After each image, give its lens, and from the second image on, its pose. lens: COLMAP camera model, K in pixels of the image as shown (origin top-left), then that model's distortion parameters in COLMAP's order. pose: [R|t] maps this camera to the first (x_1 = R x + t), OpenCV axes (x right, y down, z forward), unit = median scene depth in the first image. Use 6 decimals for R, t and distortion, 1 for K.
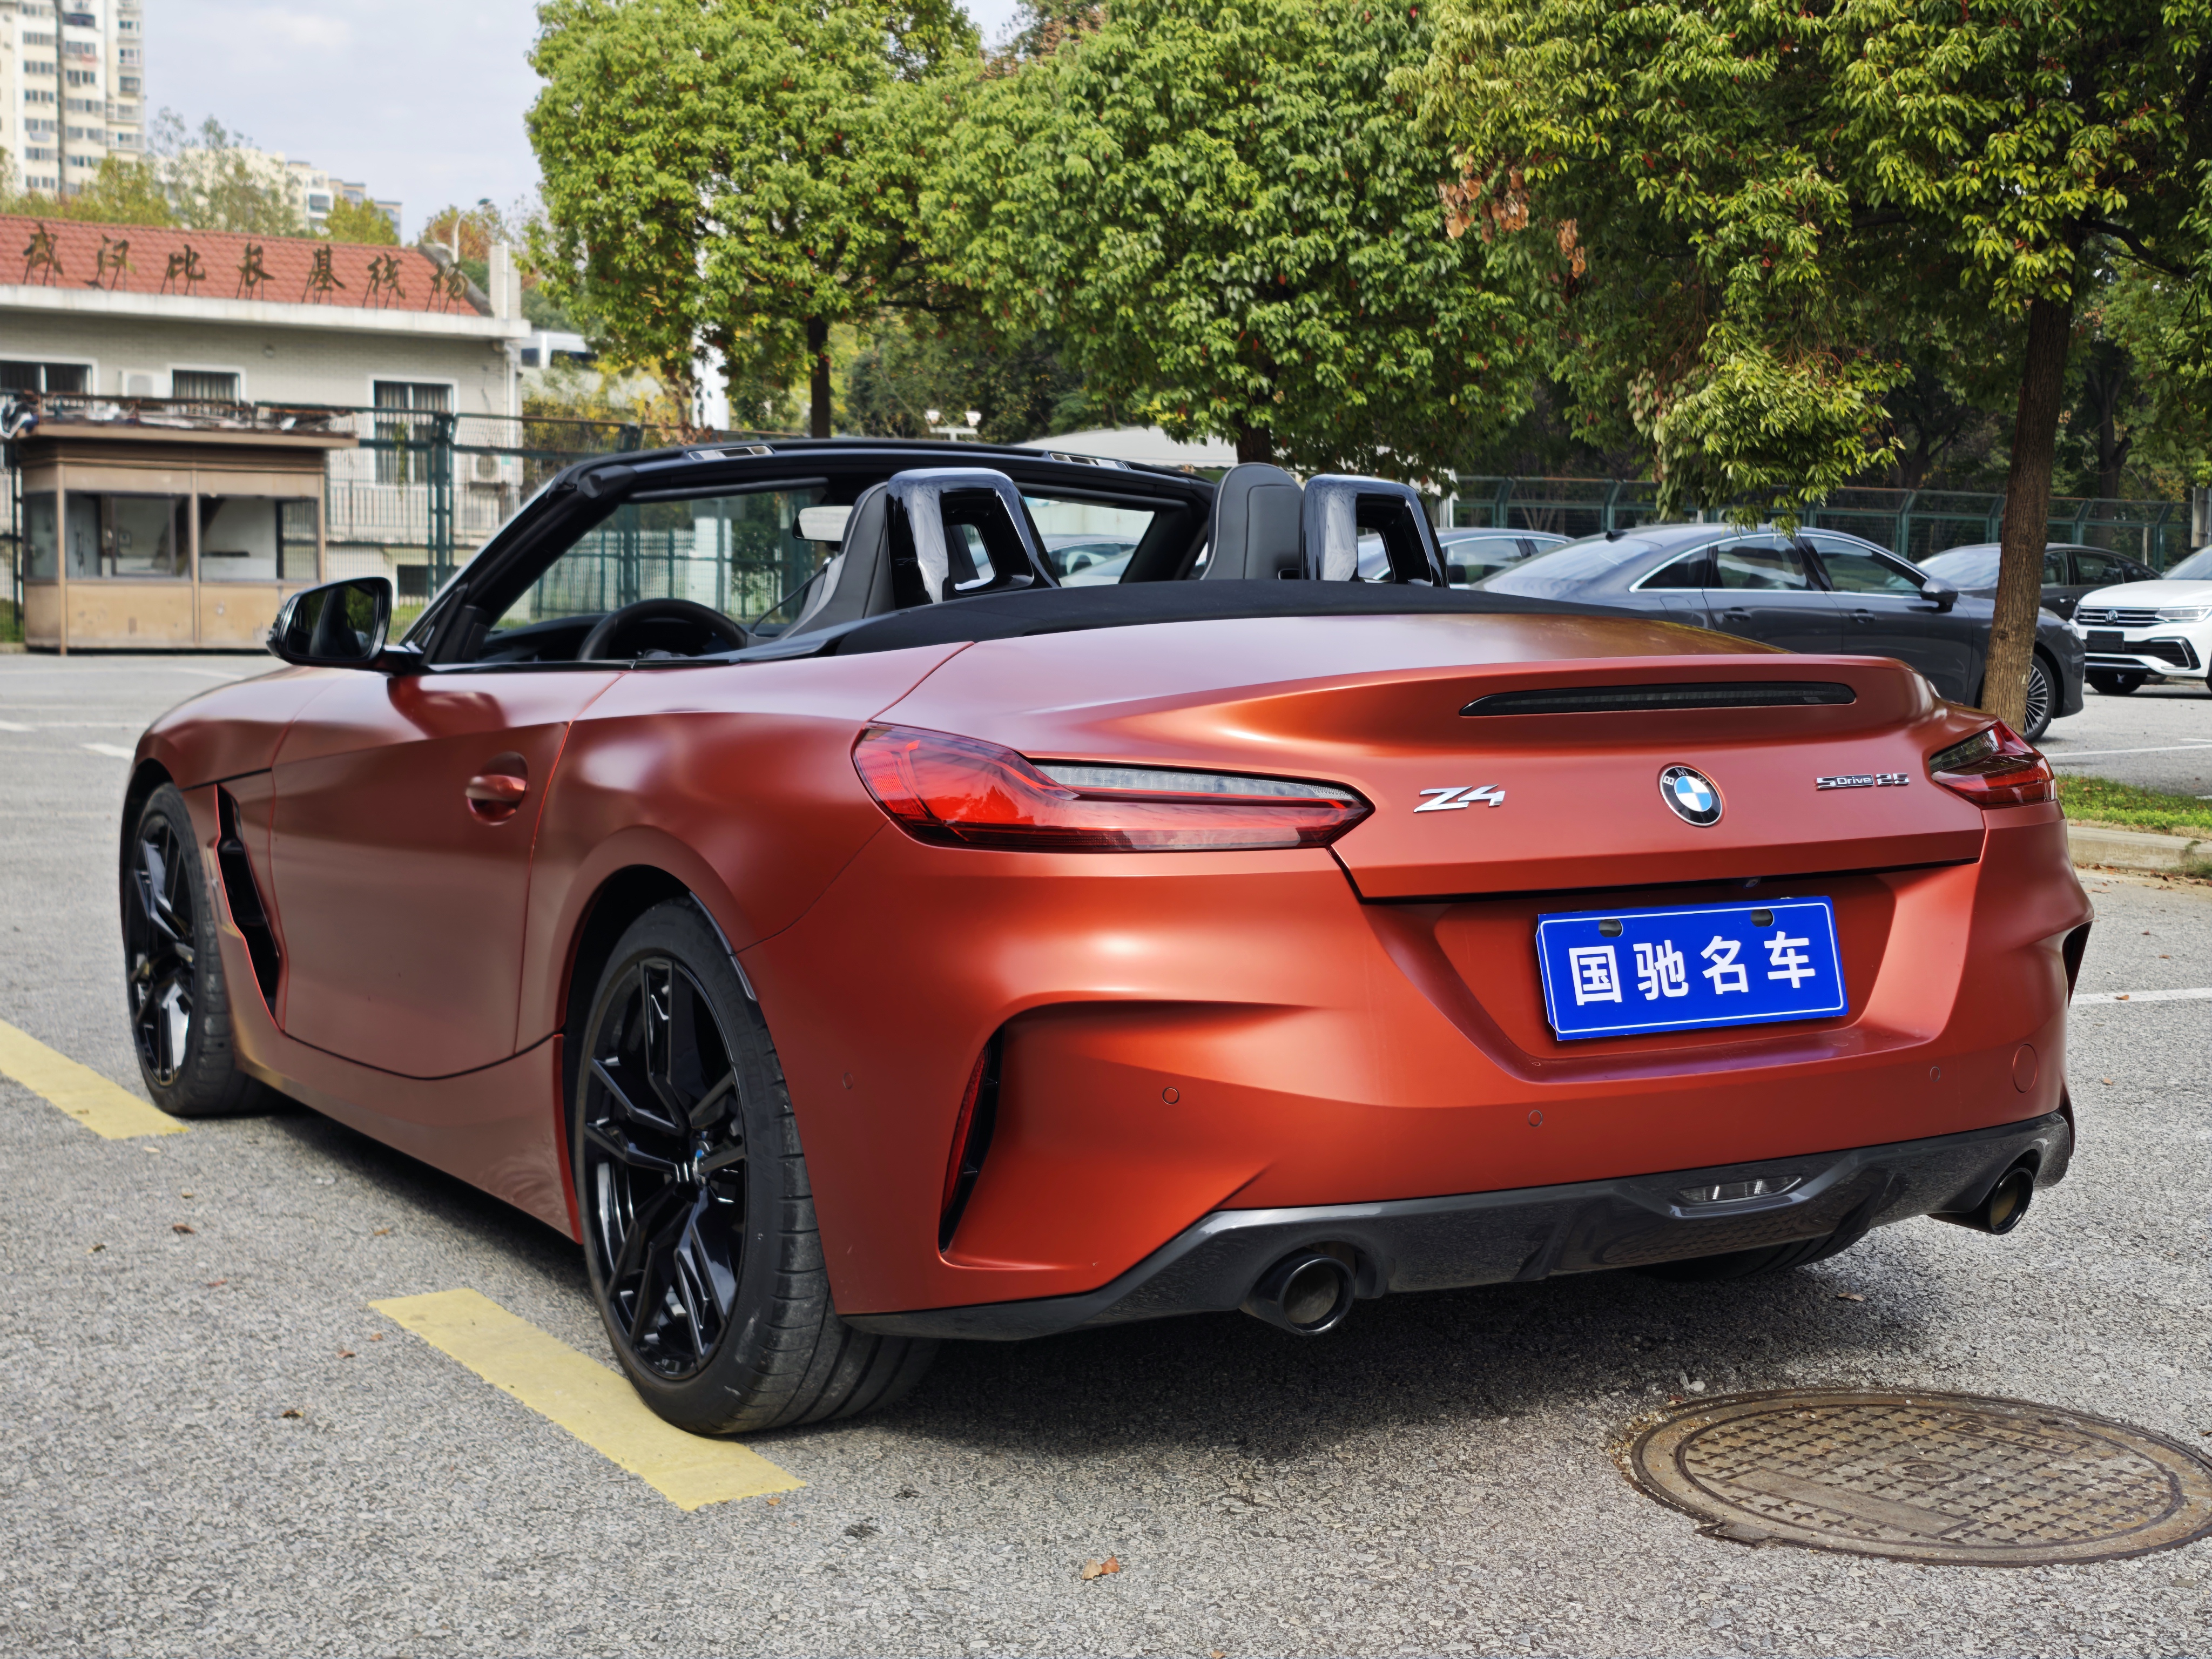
lens RADIAL K [[3055.1, 0, 1084.5], [0, 3055.1, 827.9], [0, 0, 1]] dist [0.175607, -0.562650]
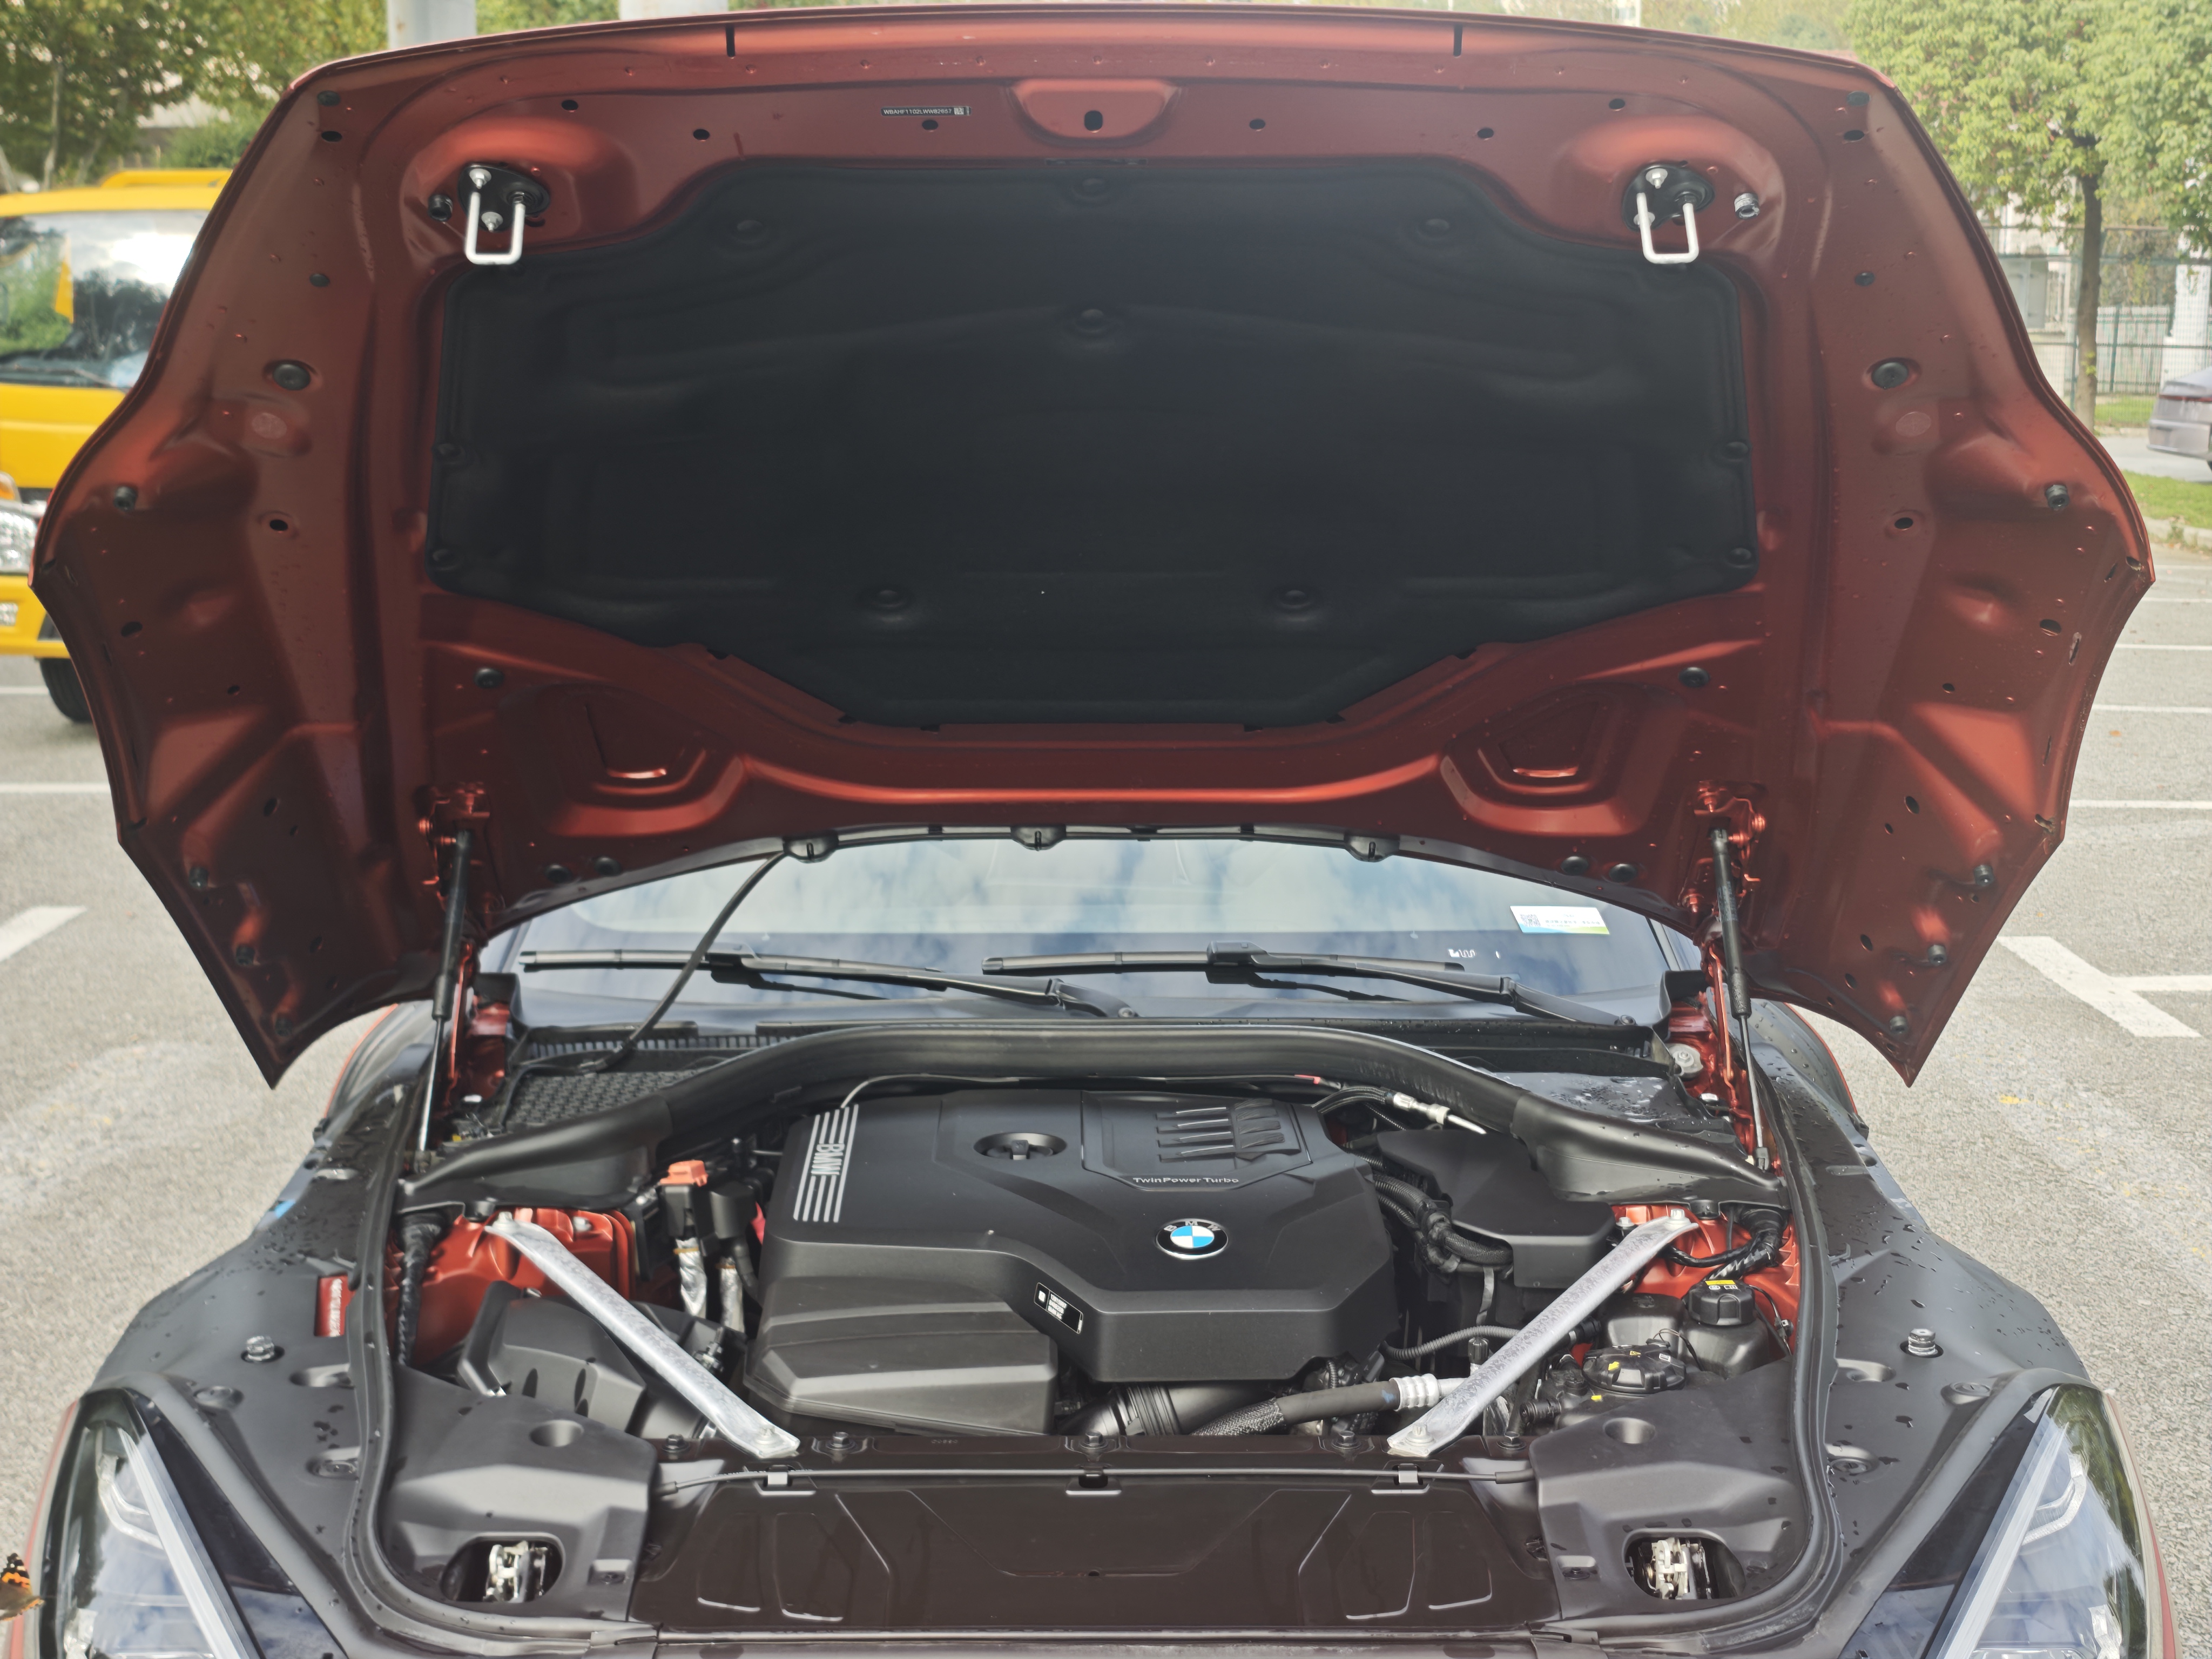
lens RADIAL K [[3068.2, 0, 1080.2], [0, 3068.2, 832.9], [0, 0, 1]] dist [0.154191, -0.503490]
pose [[0.849666, 0.078682, -0.521418, 0.312547], [-0.038197, 0.995391, 0.087962, 0.000257], [0.525936, -0.054822, 0.848755, -0.329813]]
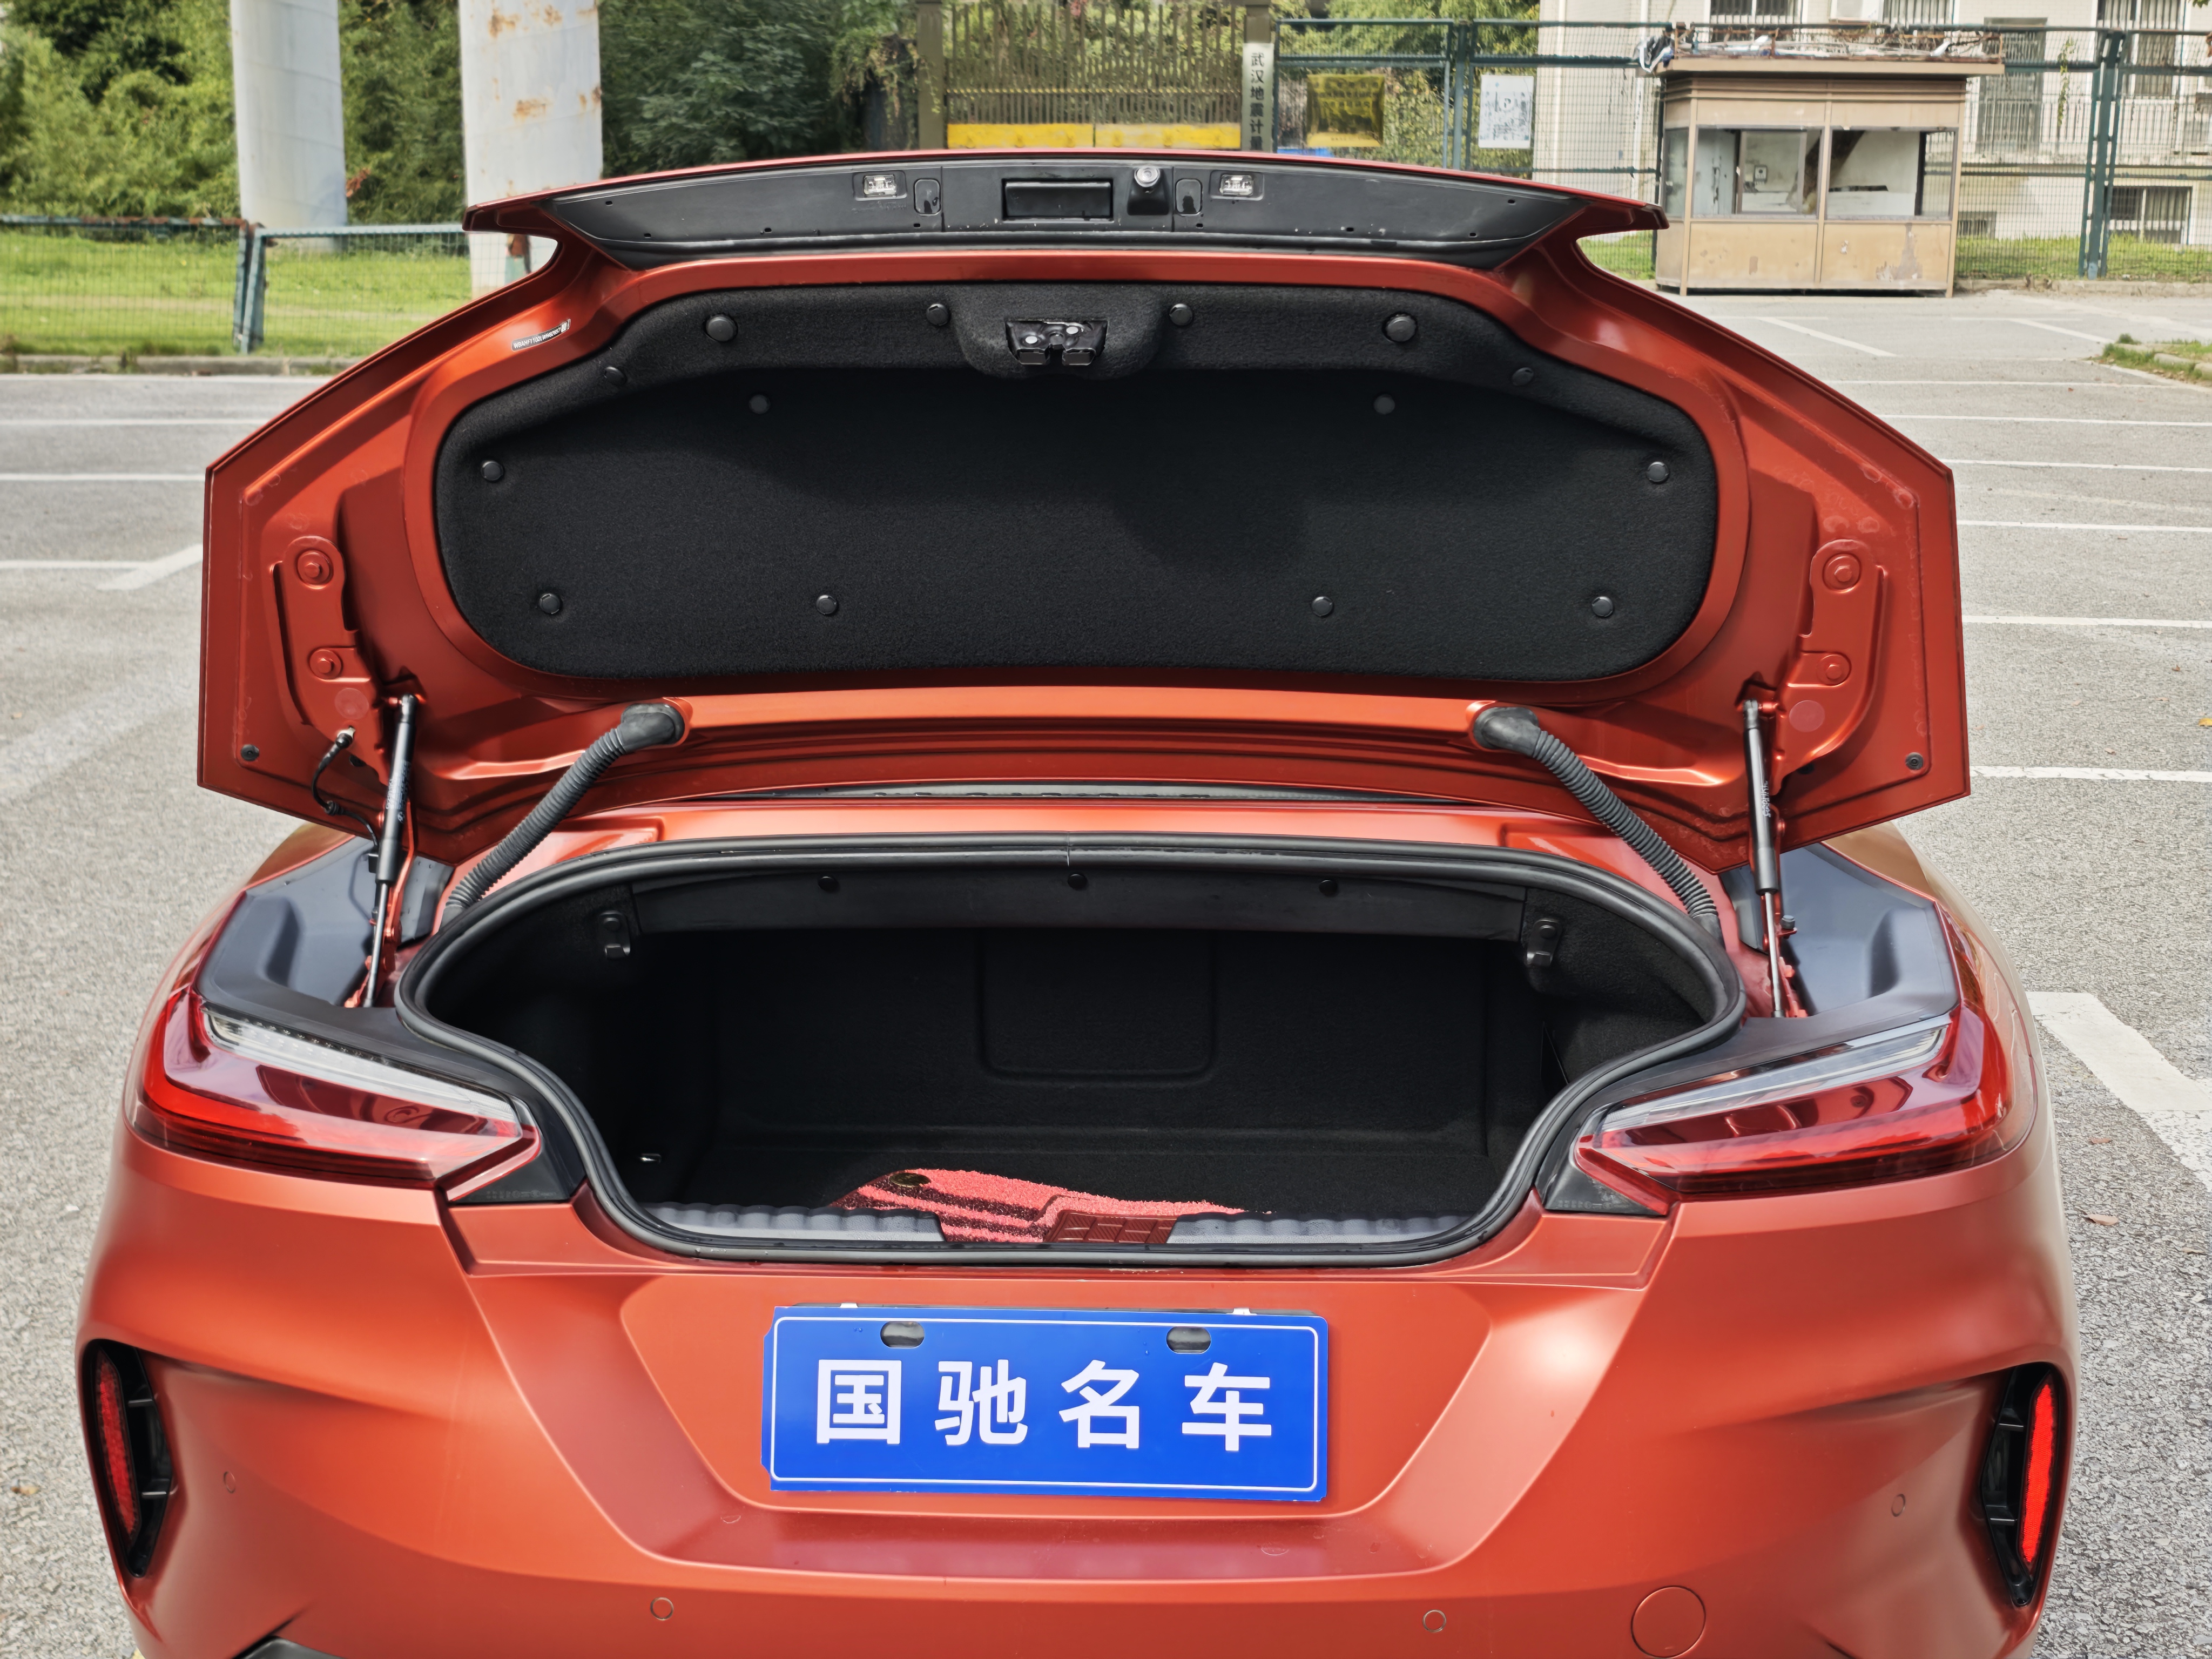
lens RADIAL K [[3068.4, 0, 1096.8], [0, 3068.4, 835.6], [0, 0, 1]] dist [0.111429, -0.386947]
pose [[0.841426, 0.114265, -0.528153, 0.109742], [-0.043888, 0.988609, 0.143965, -0.035370], [0.538587, -0.097956, 0.836856, 0.087612]]
